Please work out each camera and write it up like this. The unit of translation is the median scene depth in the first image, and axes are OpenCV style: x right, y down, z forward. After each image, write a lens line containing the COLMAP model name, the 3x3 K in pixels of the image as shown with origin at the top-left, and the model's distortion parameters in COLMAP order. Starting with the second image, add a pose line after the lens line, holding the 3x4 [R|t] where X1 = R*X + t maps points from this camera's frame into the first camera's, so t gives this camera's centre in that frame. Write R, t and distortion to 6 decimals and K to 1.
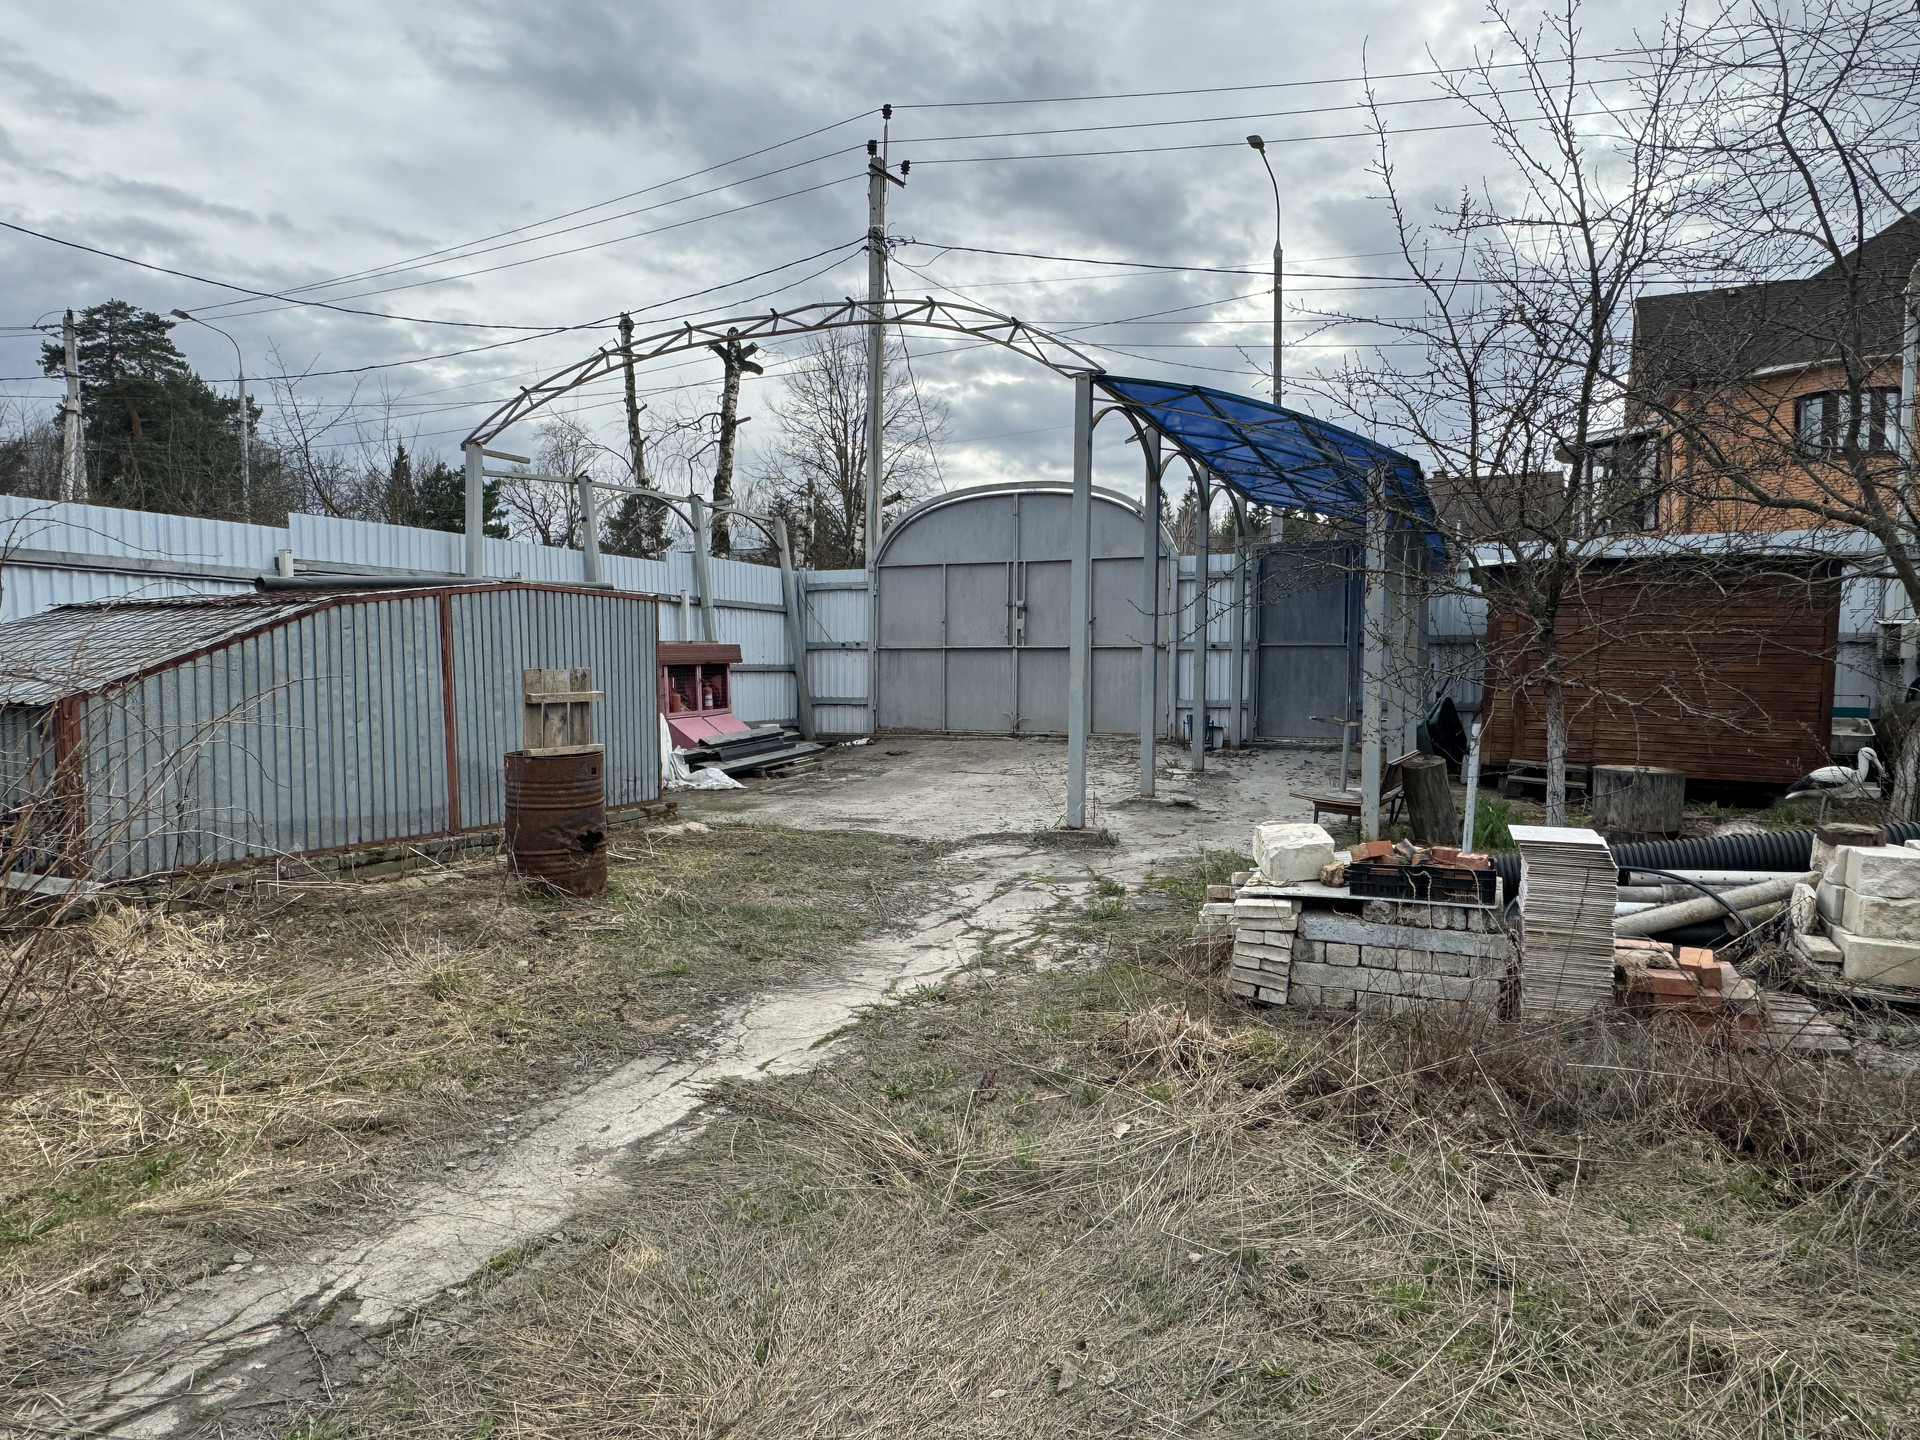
lens RADIAL K [[1231.1, 0, 958.9], [0, 1231.1, 723.5], [0, 0, 1]] dist [-0.001114, 0.000039]
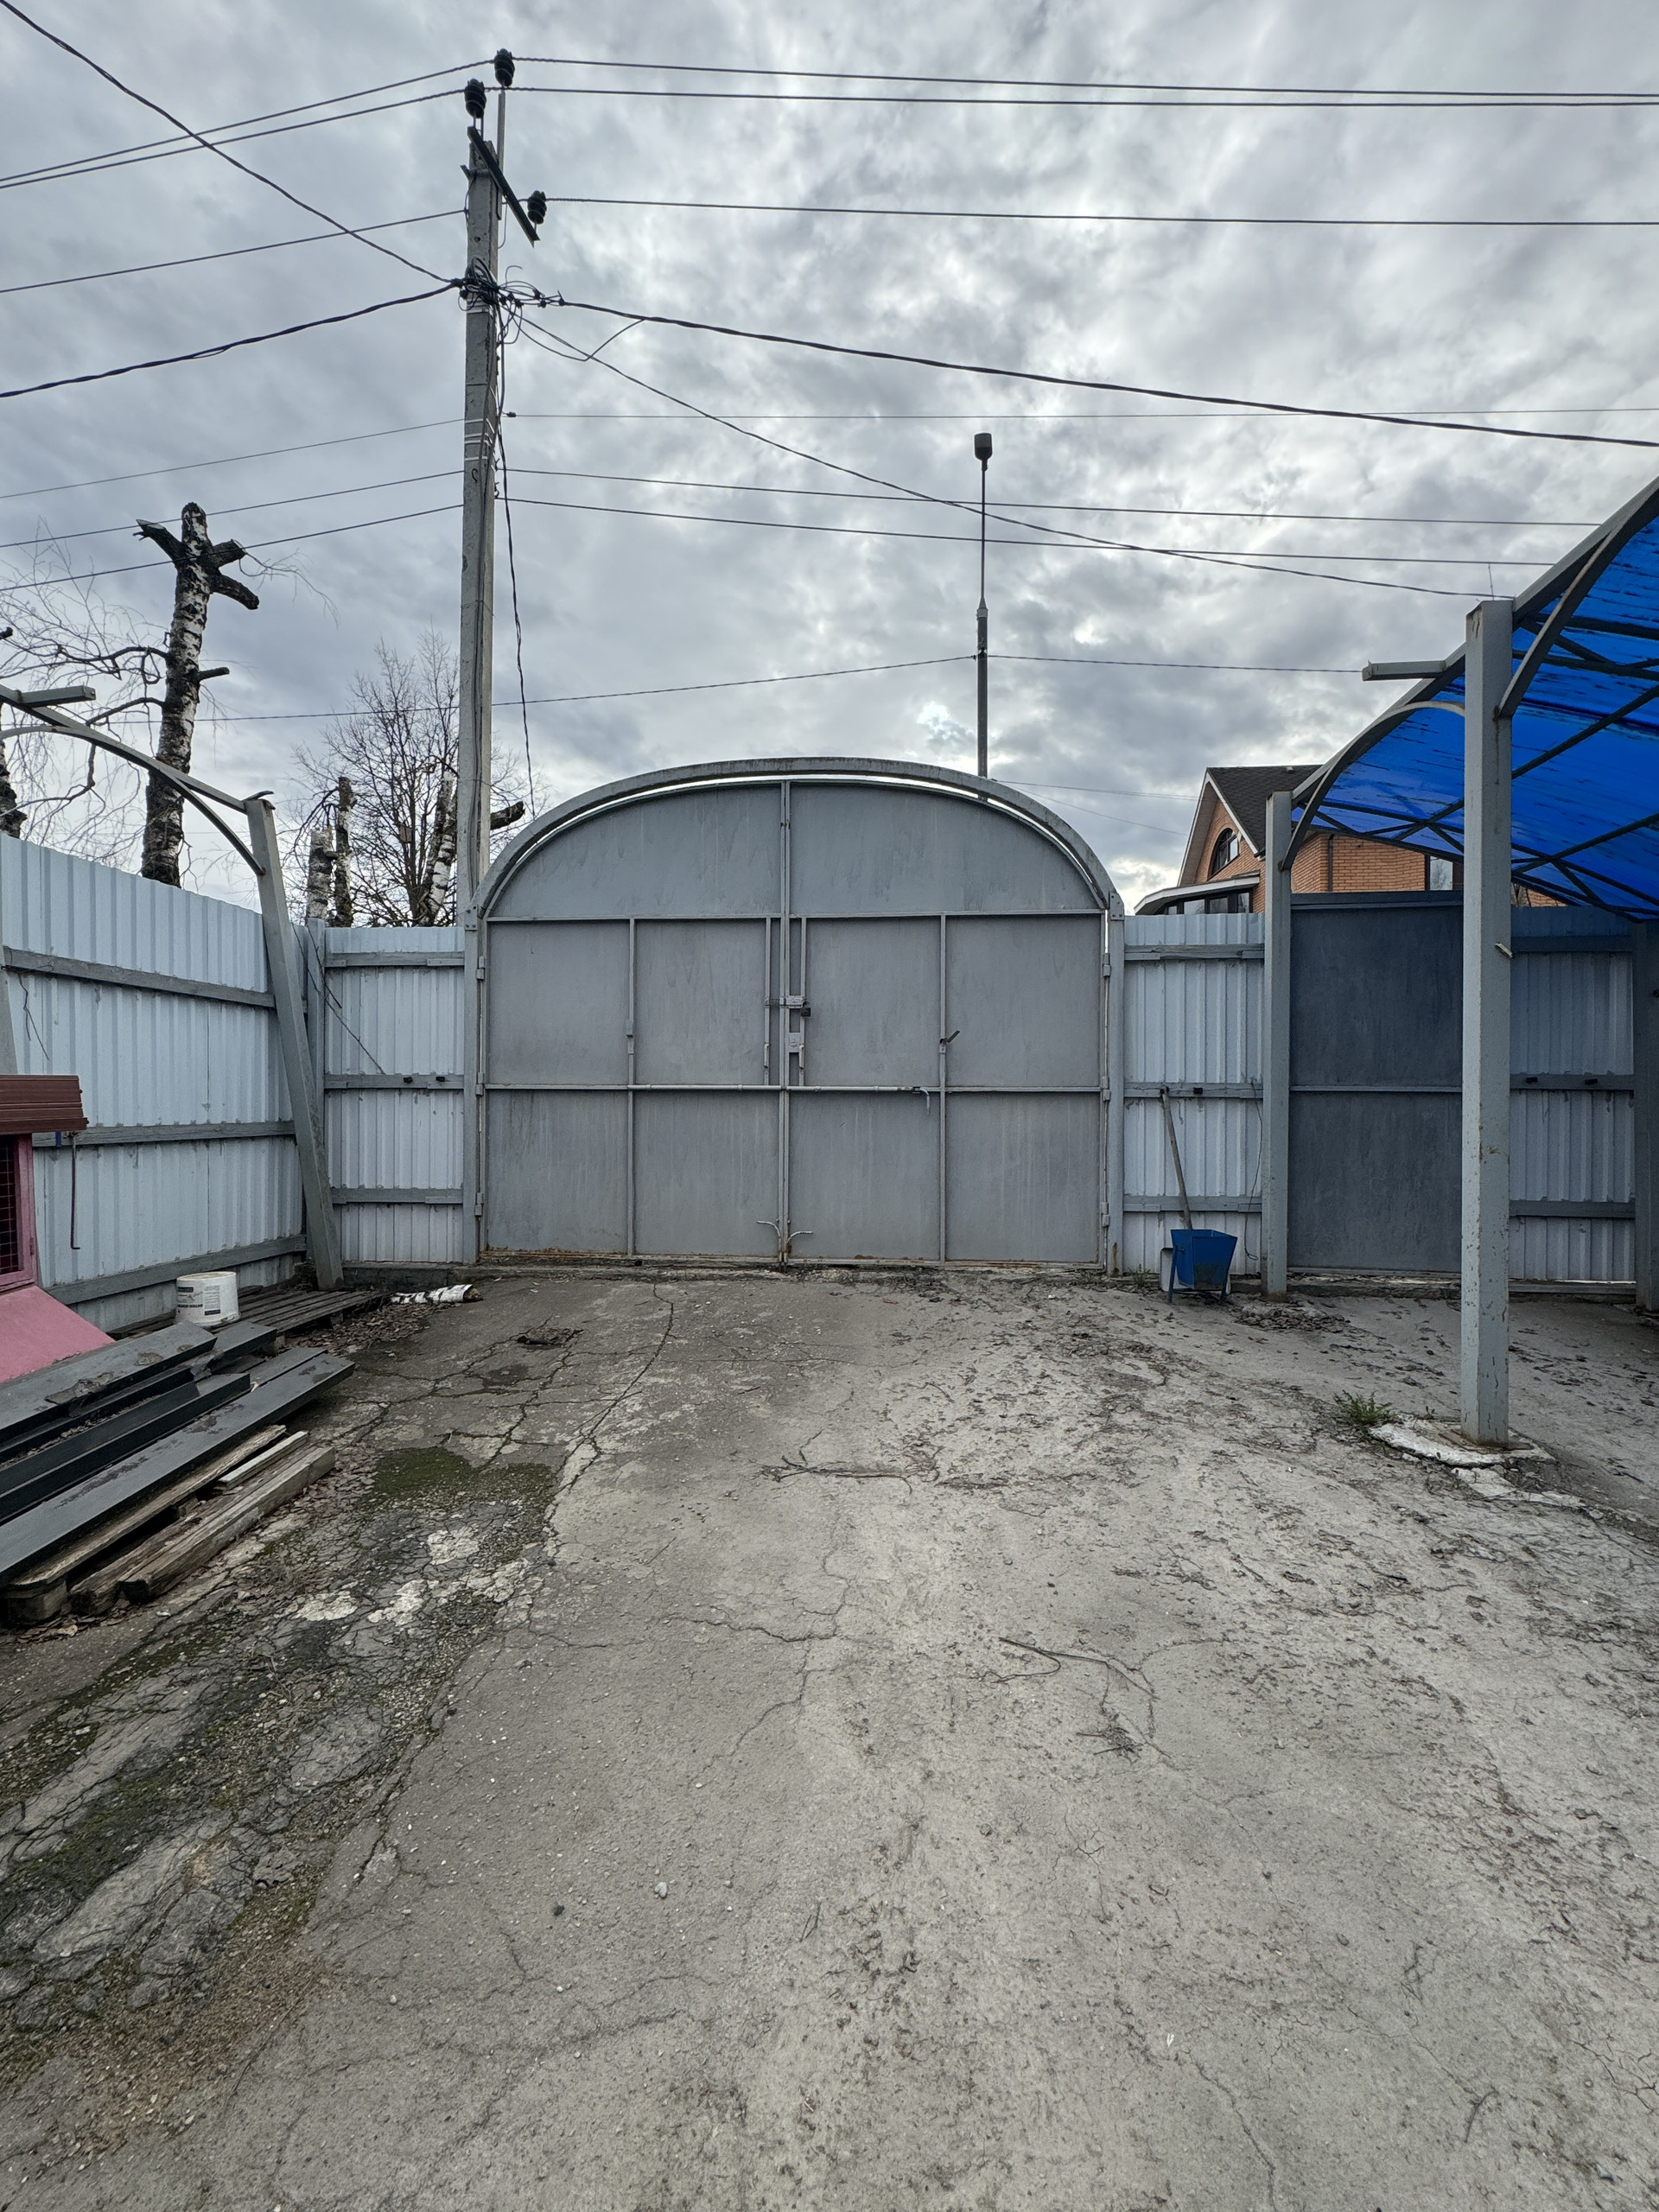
lens RADIAL K [[964.4, 0, 831.4], [0, 964.4, 1105.6], [0, 0, 1]] dist [0.002089, 0.000000]
pose [[0.949003, 0.001792, 0.315263, -0.055922], [0.010753, 0.999218, -0.038048, -0.037961], [-0.315085, 0.039497, 0.948241, 0.591578]]
